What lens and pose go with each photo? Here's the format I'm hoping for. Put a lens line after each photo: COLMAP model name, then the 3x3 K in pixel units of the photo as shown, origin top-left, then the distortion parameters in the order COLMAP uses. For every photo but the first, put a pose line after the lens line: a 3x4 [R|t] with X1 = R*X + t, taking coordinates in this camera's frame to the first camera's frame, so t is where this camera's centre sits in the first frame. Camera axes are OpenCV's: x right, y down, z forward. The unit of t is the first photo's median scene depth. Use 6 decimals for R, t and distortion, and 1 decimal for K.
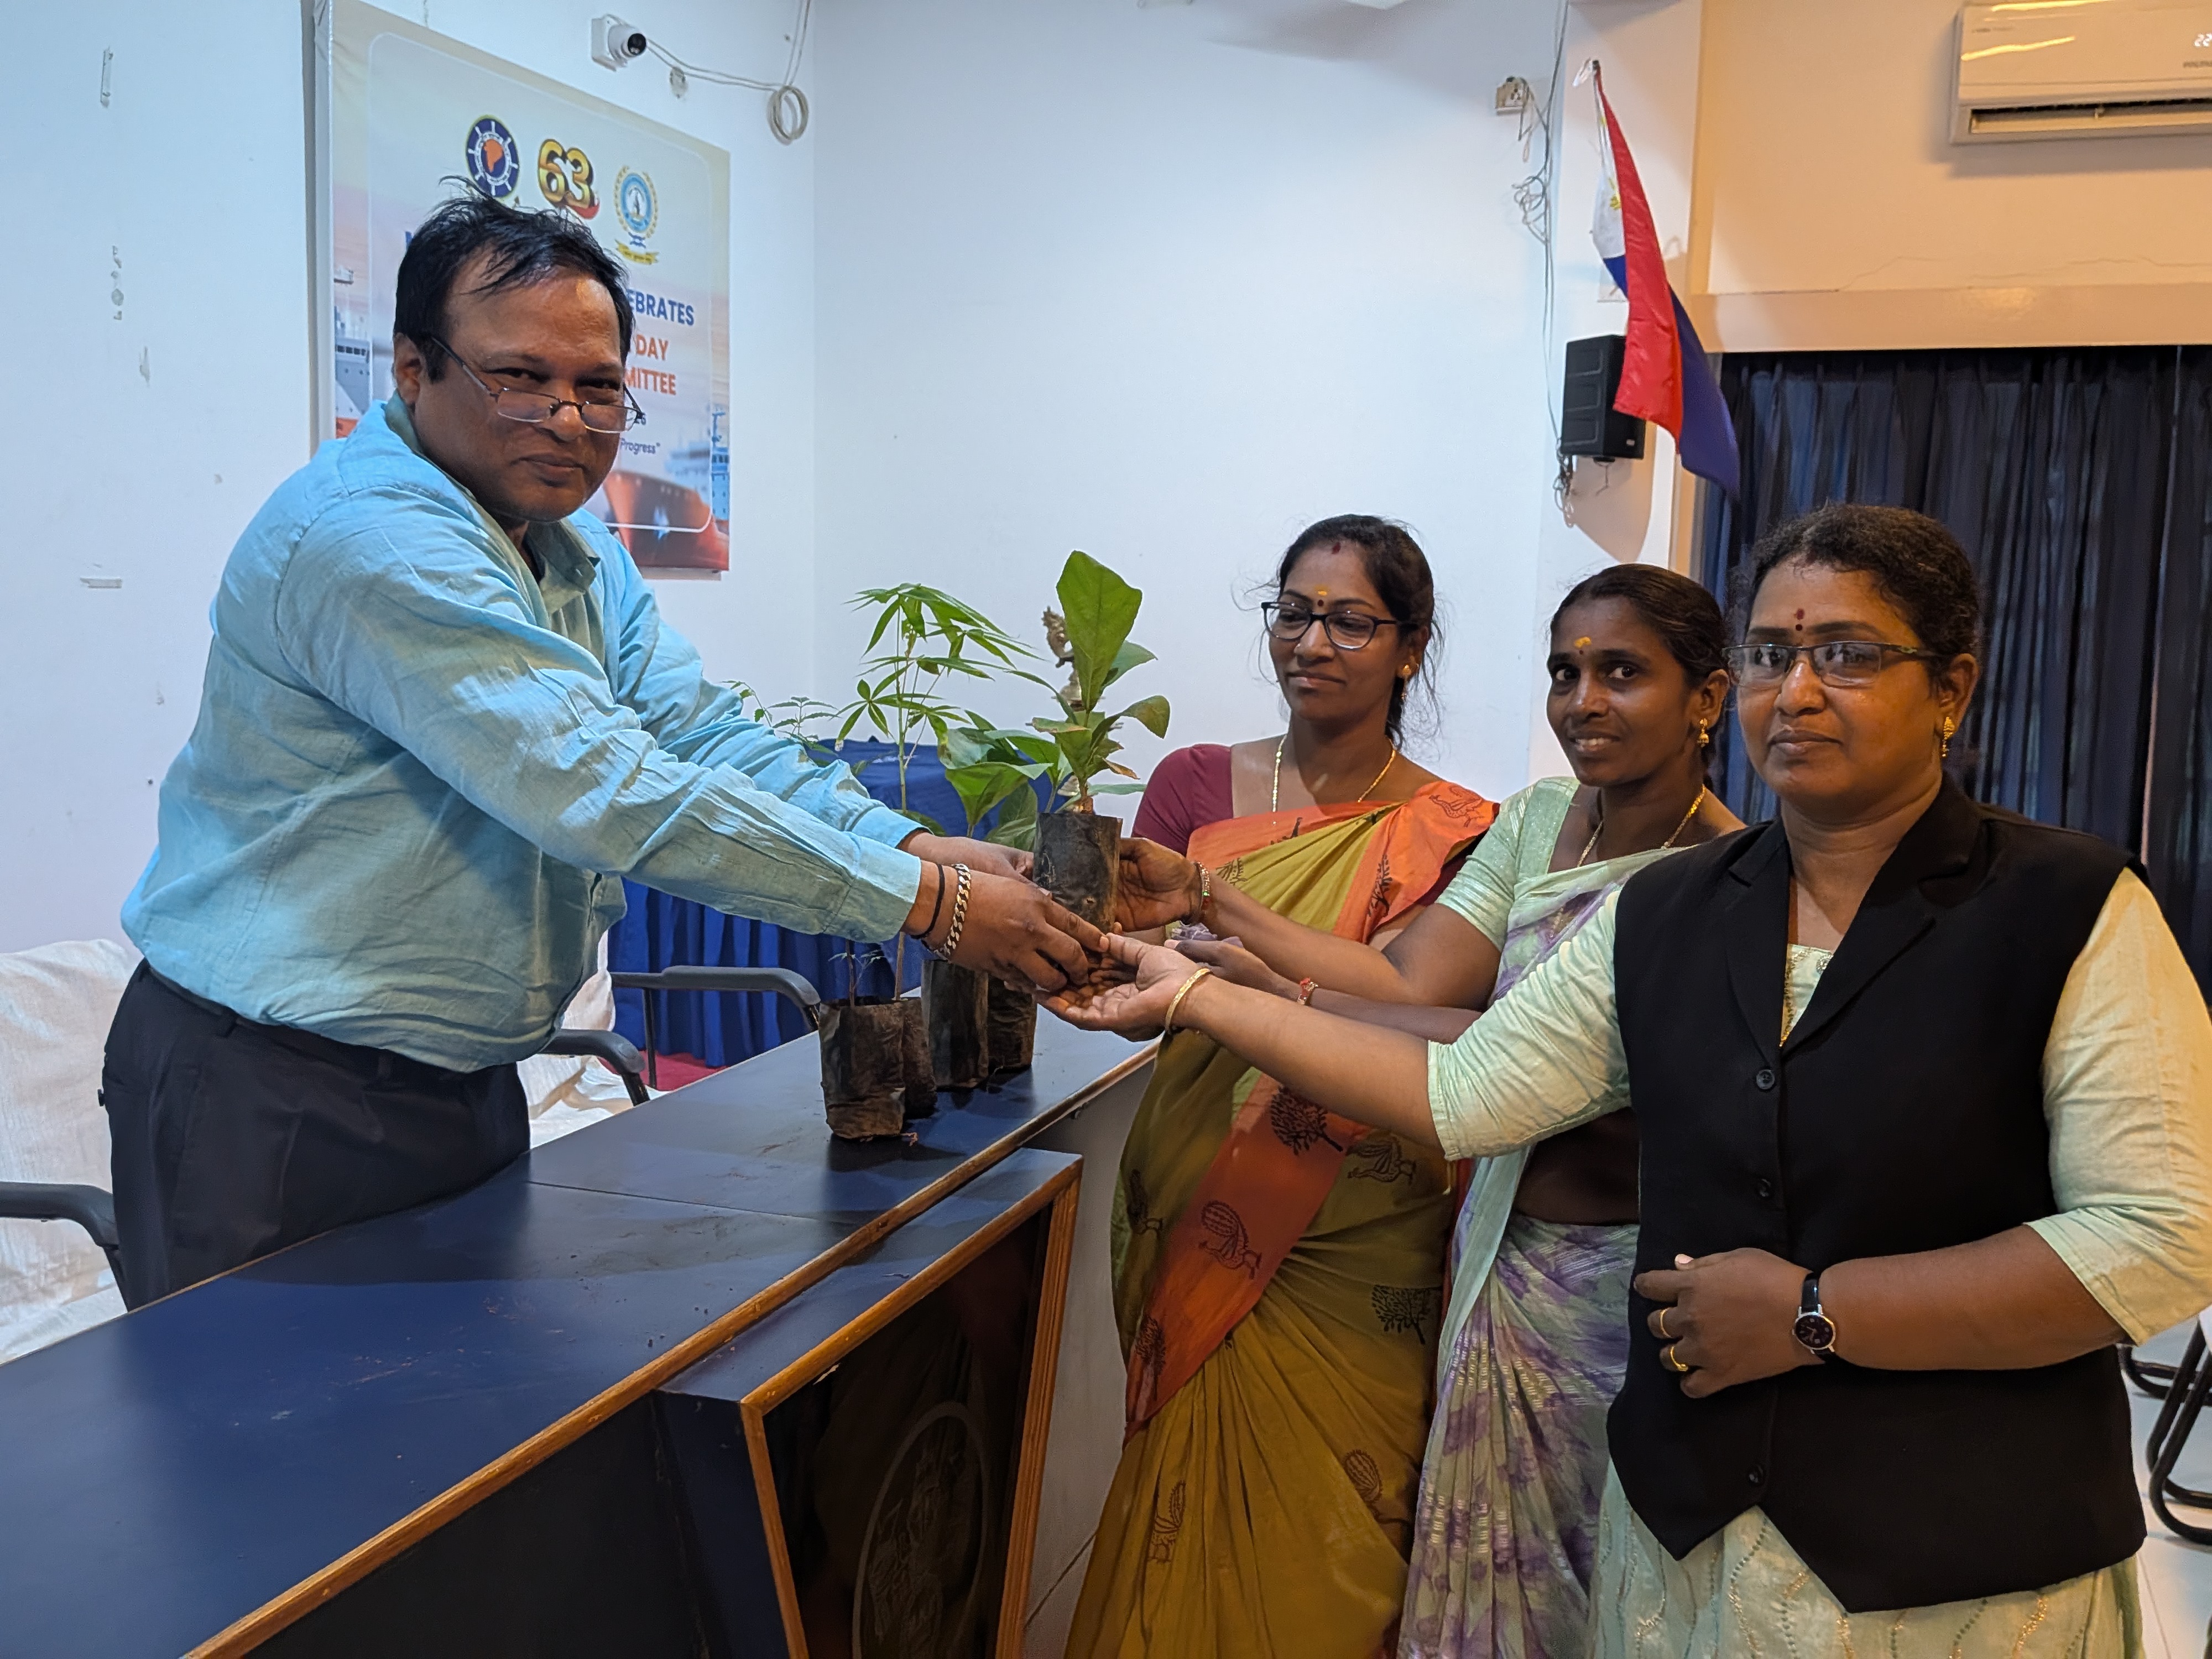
lens RADIAL K [[1958.0, 0, 1175.0], [0, 1958.0, 836.6], [0, 0, 1]] dist [0.042224, -0.101127]
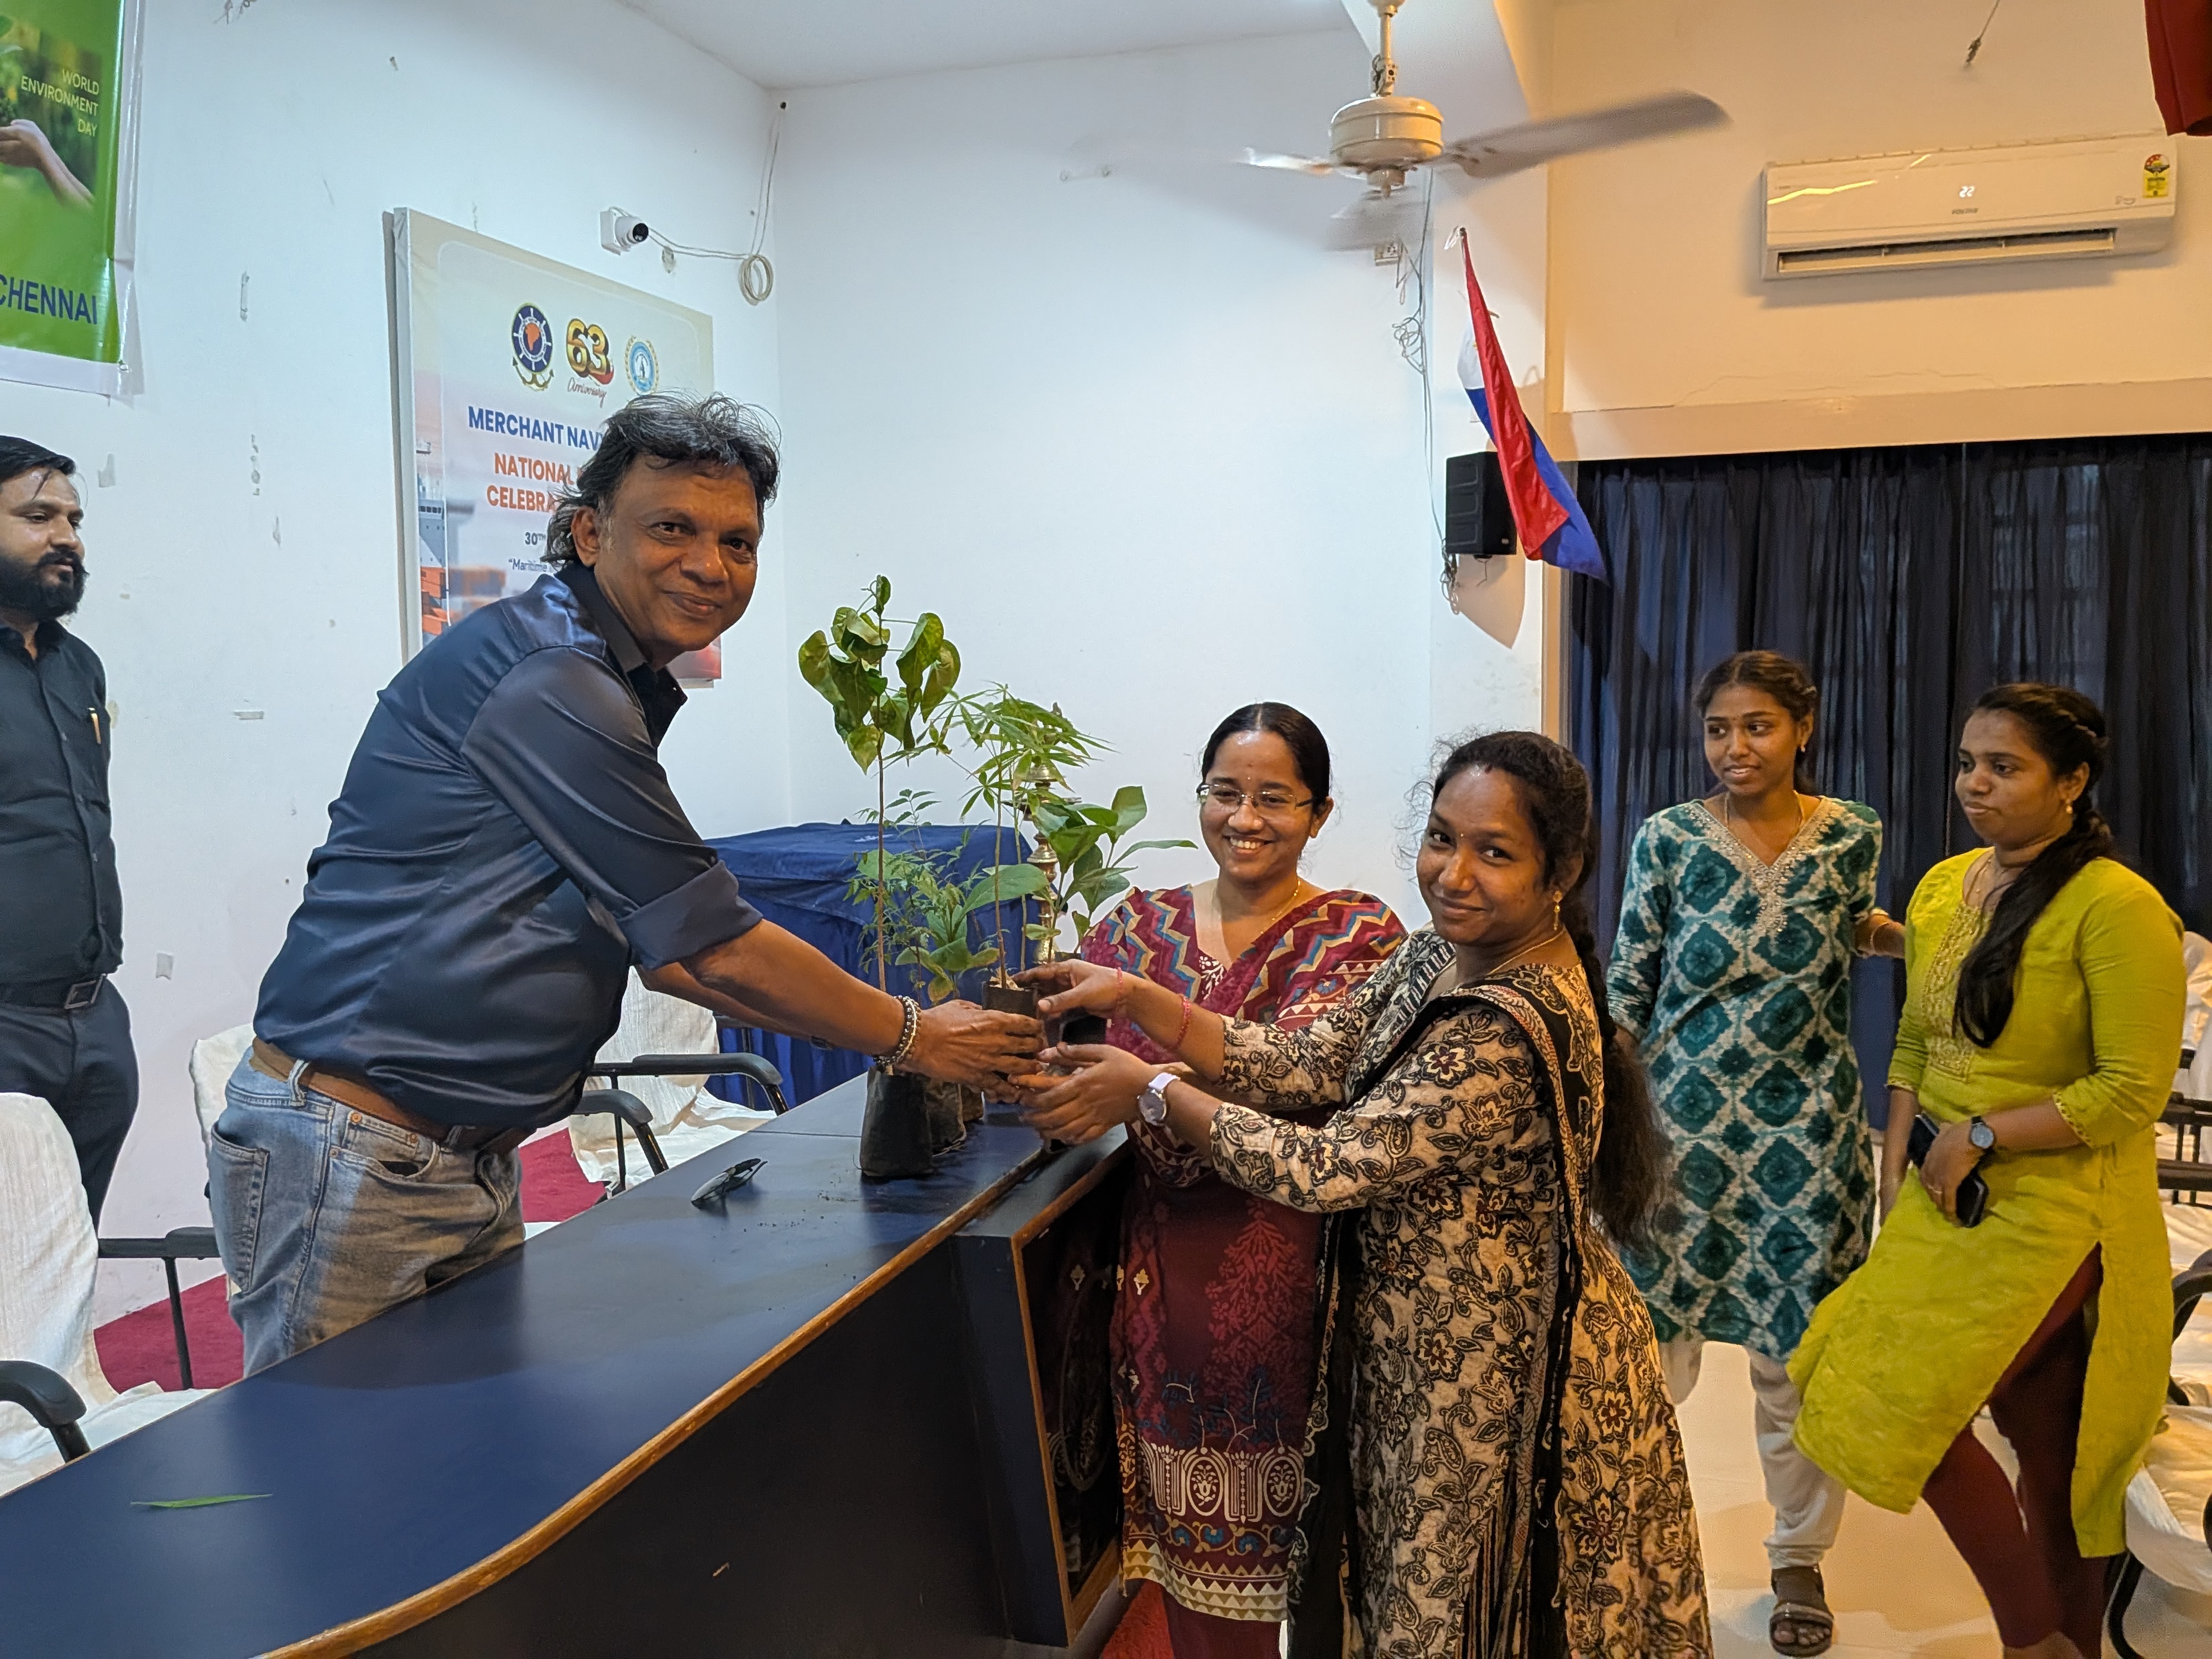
lens RADIAL K [[1949.2, 0, 1106.0], [0, 1949.2, 829.5], [0, 0, 1]] dist [0.070854, -0.124135]
pose [[0.998637, -0.042087, 0.030866, -0.049392], [0.043328, 0.998232, -0.040693, 0.008580], [-0.029098, 0.041975, 0.998695, -0.153730]]
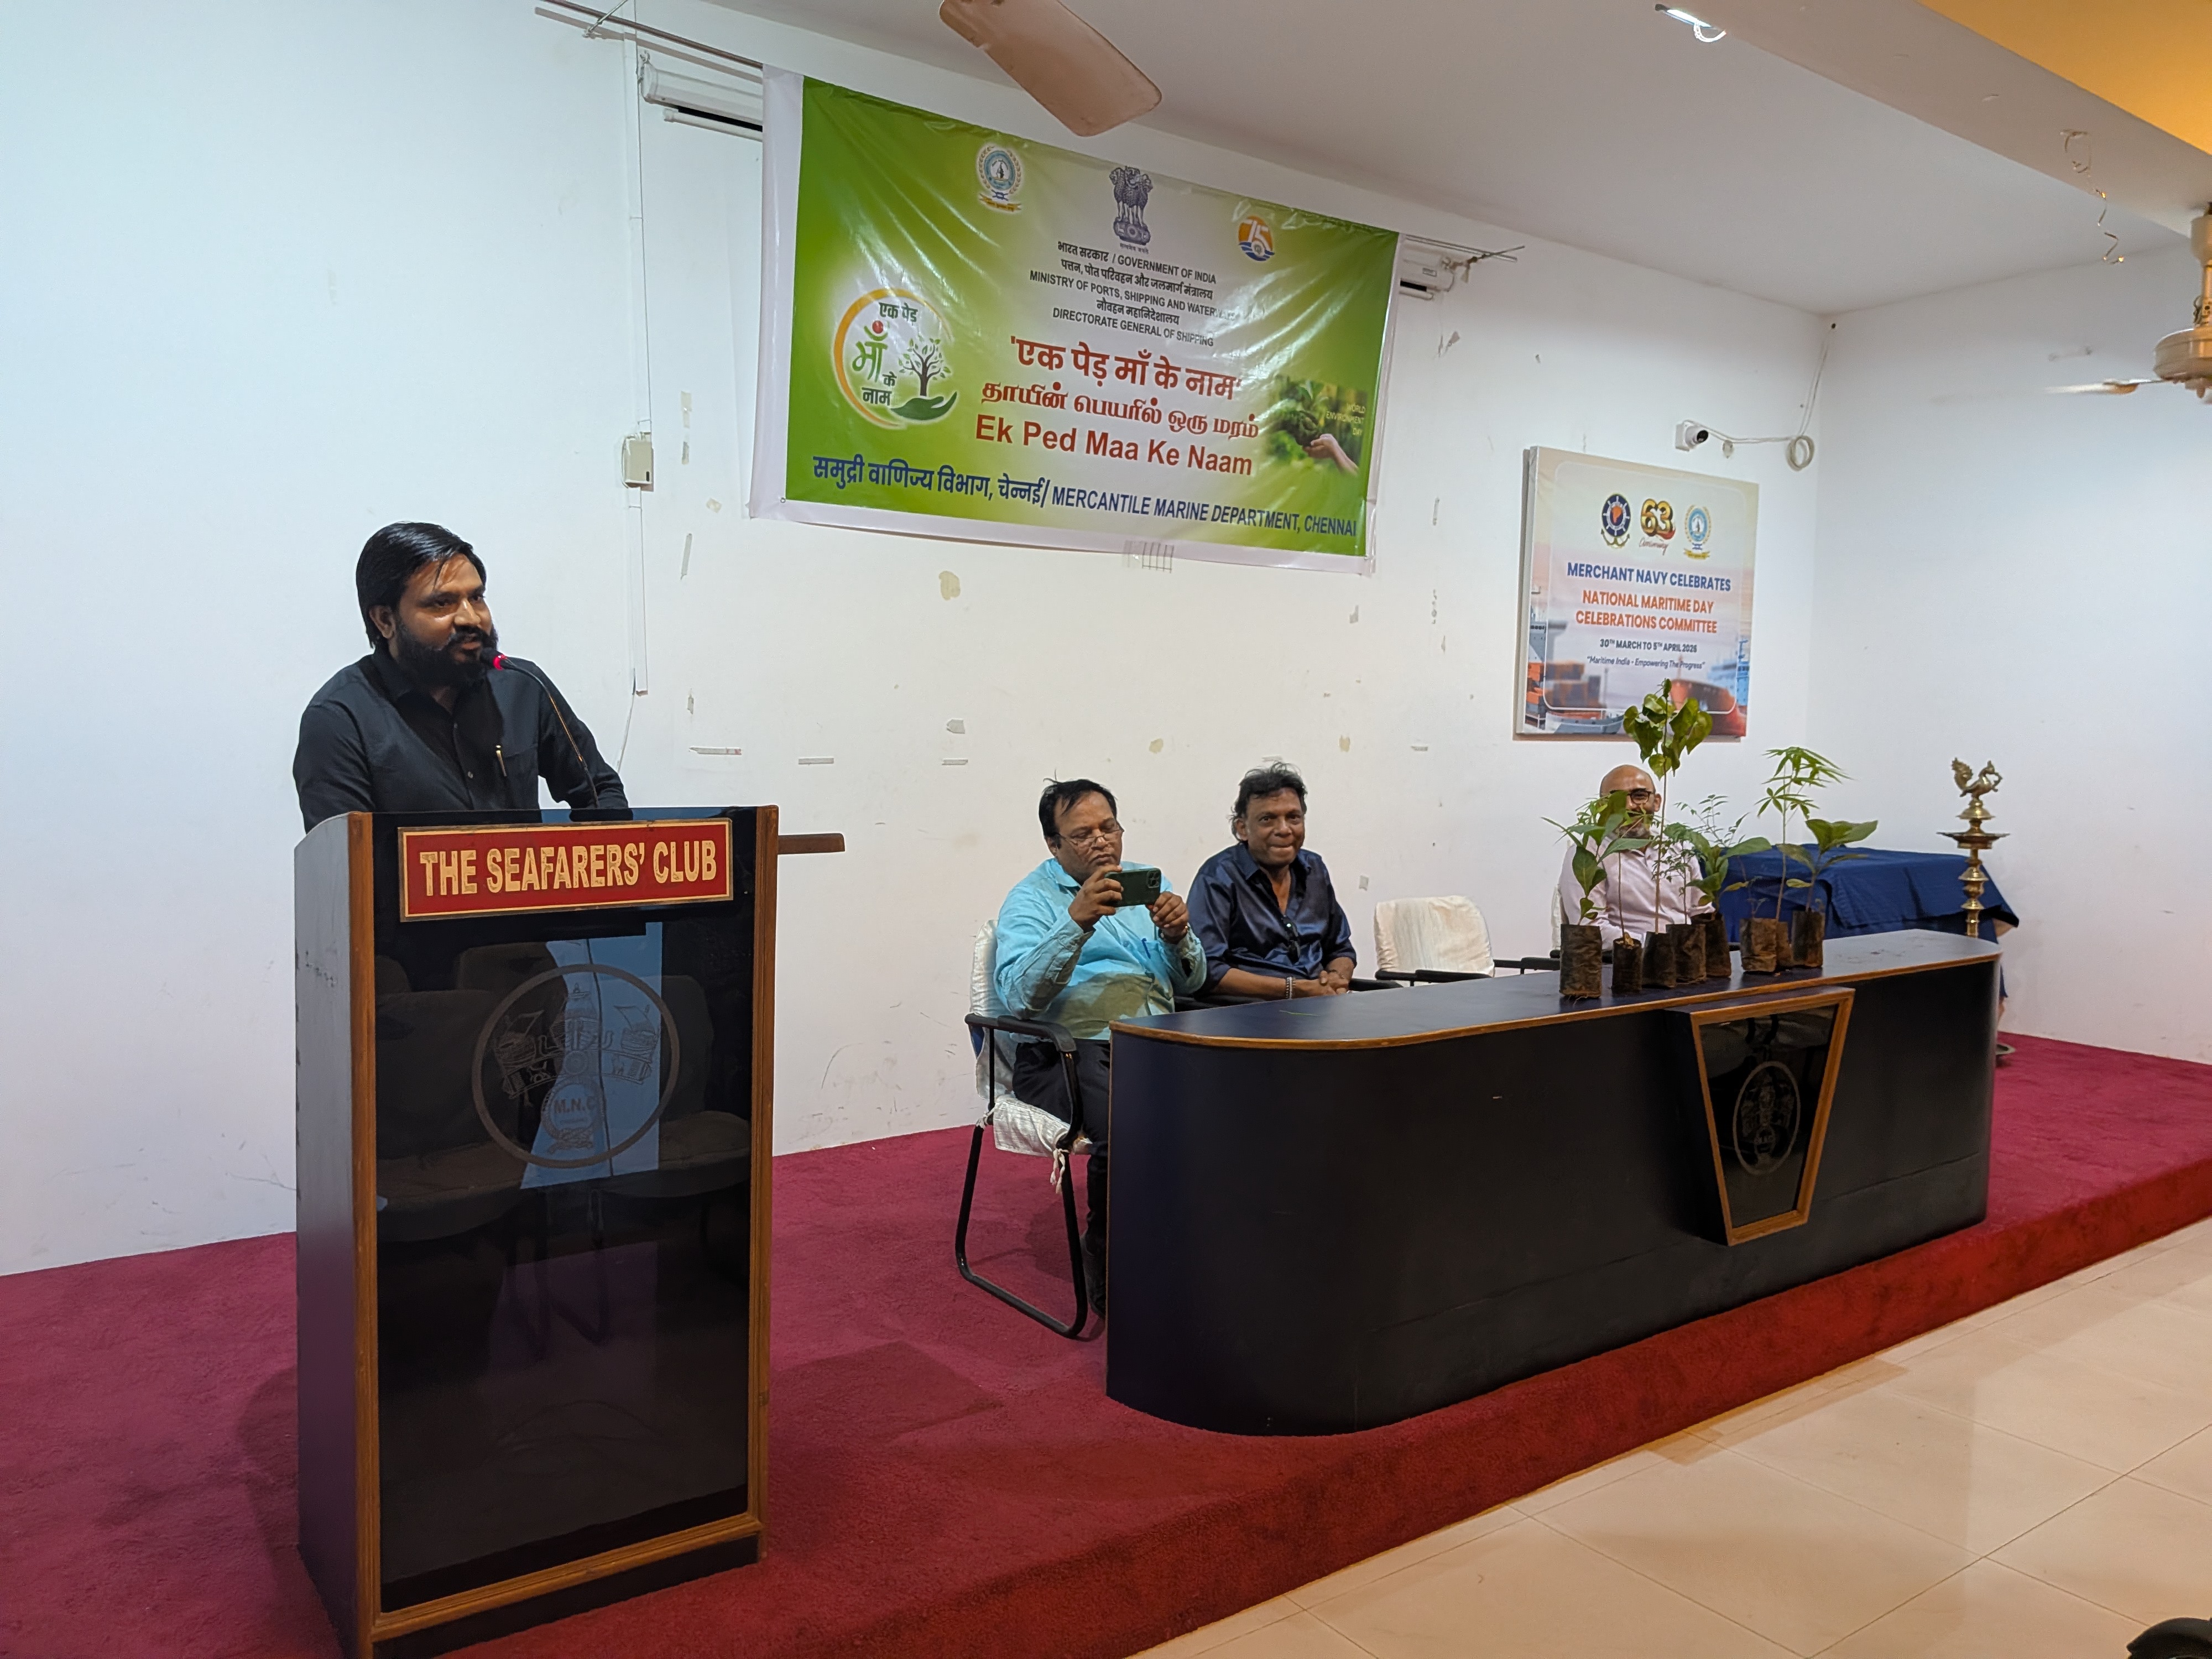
lens RADIAL K [[1594.2, 0, 1098.9], [0, 1594.2, 847.5], [0, 0, 1]] dist [0.079680, -0.167542]
pose [[0.811279, 0.029197, -0.583929, 0.134452], [-0.065294, 0.997029, -0.040863, 0.051960], [0.581001, 0.071279, 0.810776, -0.436338]]
